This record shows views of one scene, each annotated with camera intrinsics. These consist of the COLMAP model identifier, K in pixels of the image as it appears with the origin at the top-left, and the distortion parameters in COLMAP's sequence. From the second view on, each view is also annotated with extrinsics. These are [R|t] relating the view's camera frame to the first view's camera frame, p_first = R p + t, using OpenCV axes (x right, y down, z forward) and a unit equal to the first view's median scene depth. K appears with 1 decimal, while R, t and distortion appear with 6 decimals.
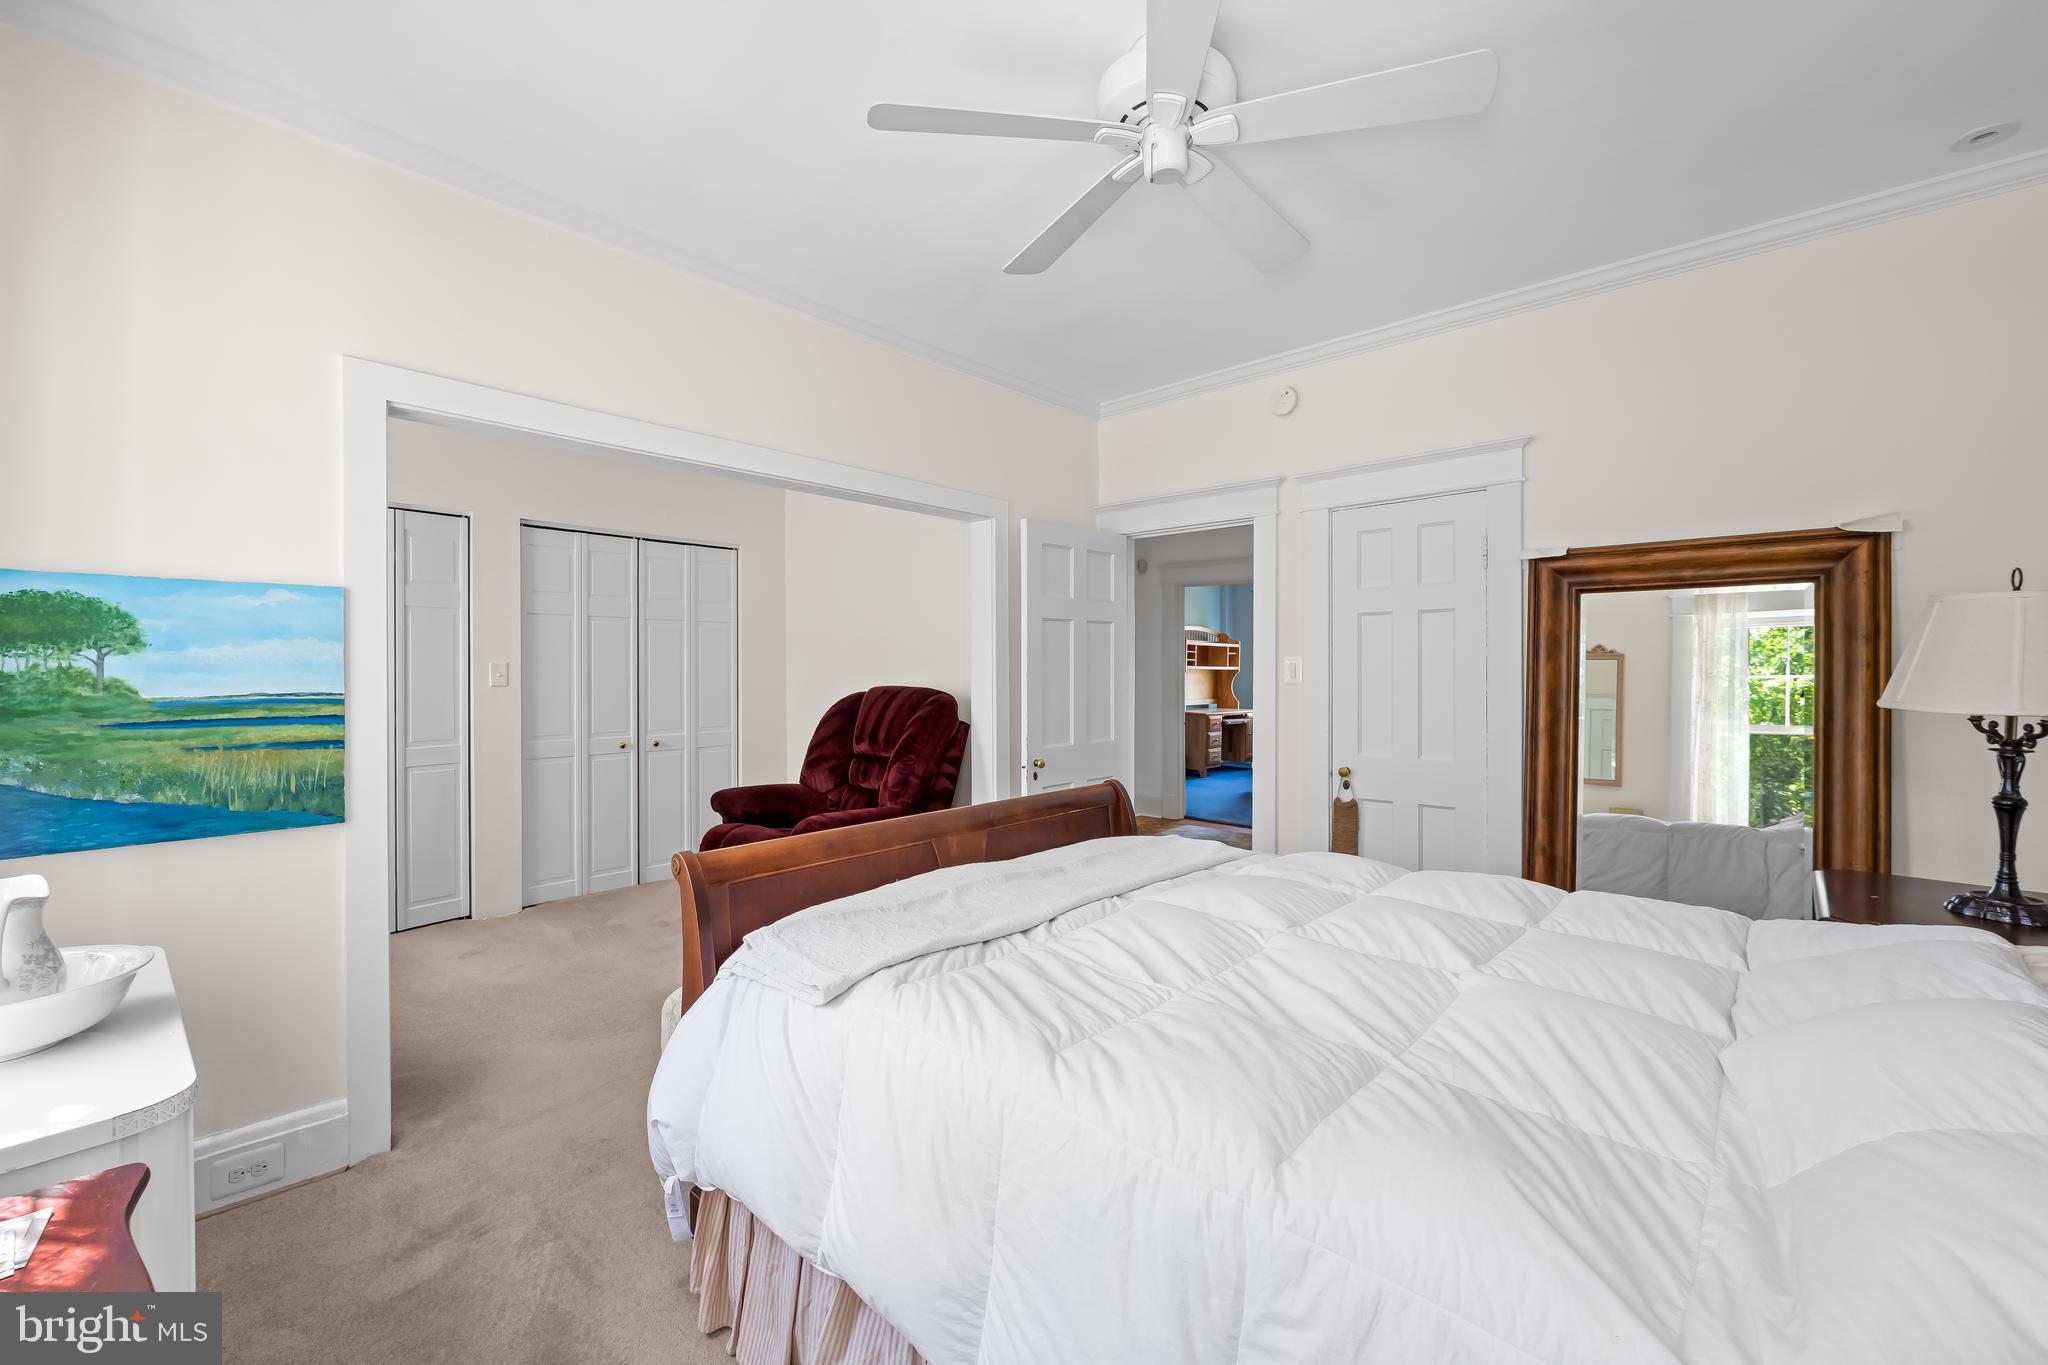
lens RADIAL K [[820.3, 0, 1019.6], [0, 820.3, 674.1], [0, 0, 1]] dist [-0.002314, -0.000400]
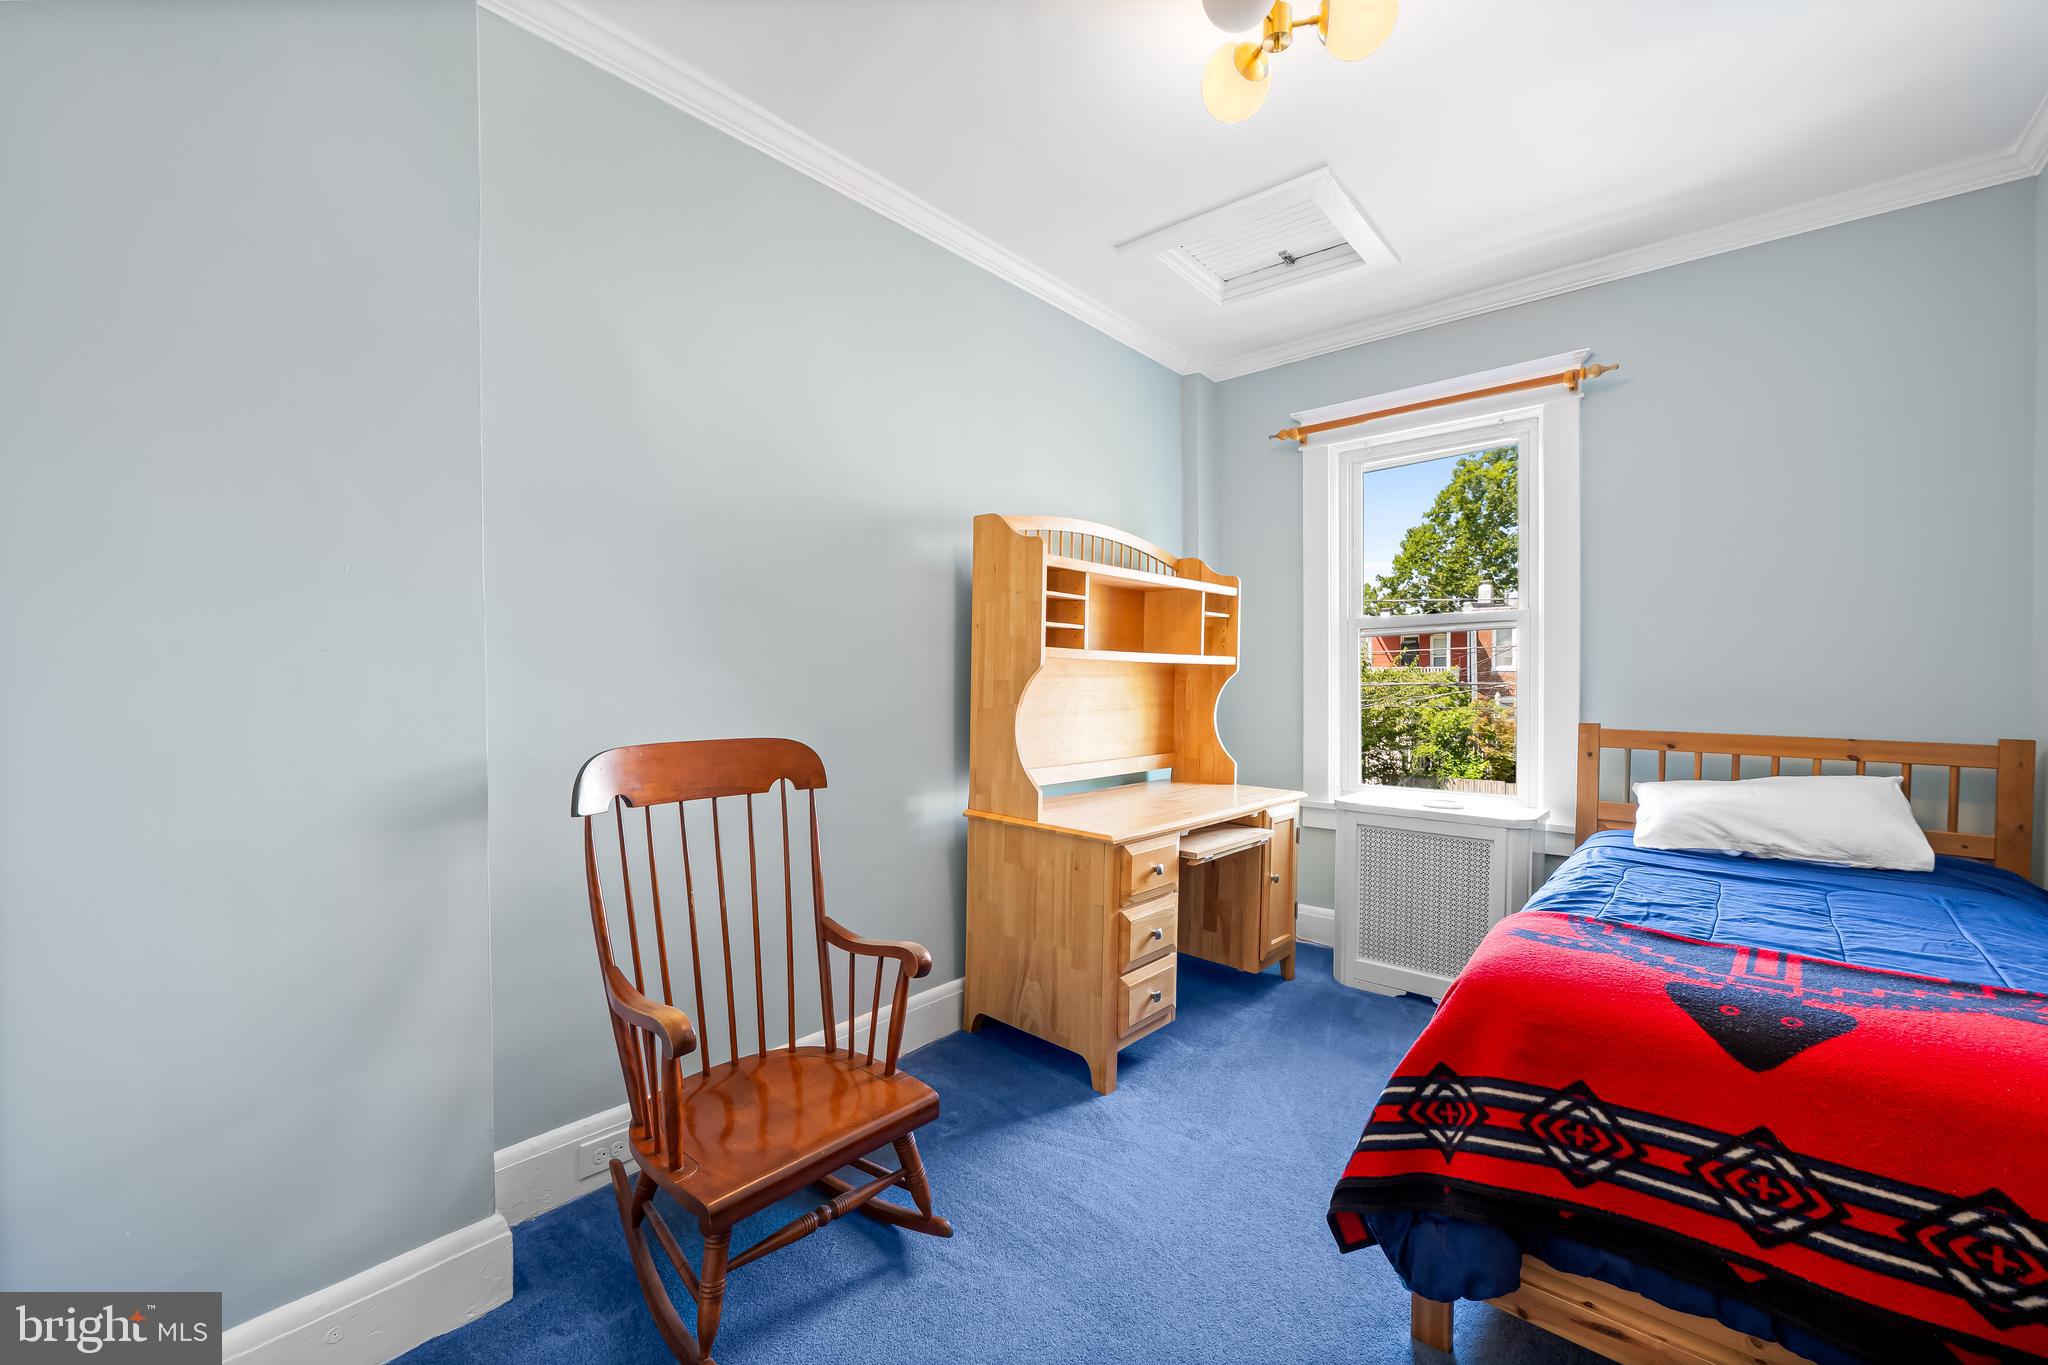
lens RADIAL K [[820.3, 0, 1031.9], [0, 820.3, 681.6], [0, 0, 1]] dist [-0.002314, -0.000400]
pose [[0.999271, -0.000003, 0.038170, 0.176821], [-0.000592, 0.999878, 0.015584, -0.002737], [-0.038165, -0.015595, 0.999150, 0.689091]]
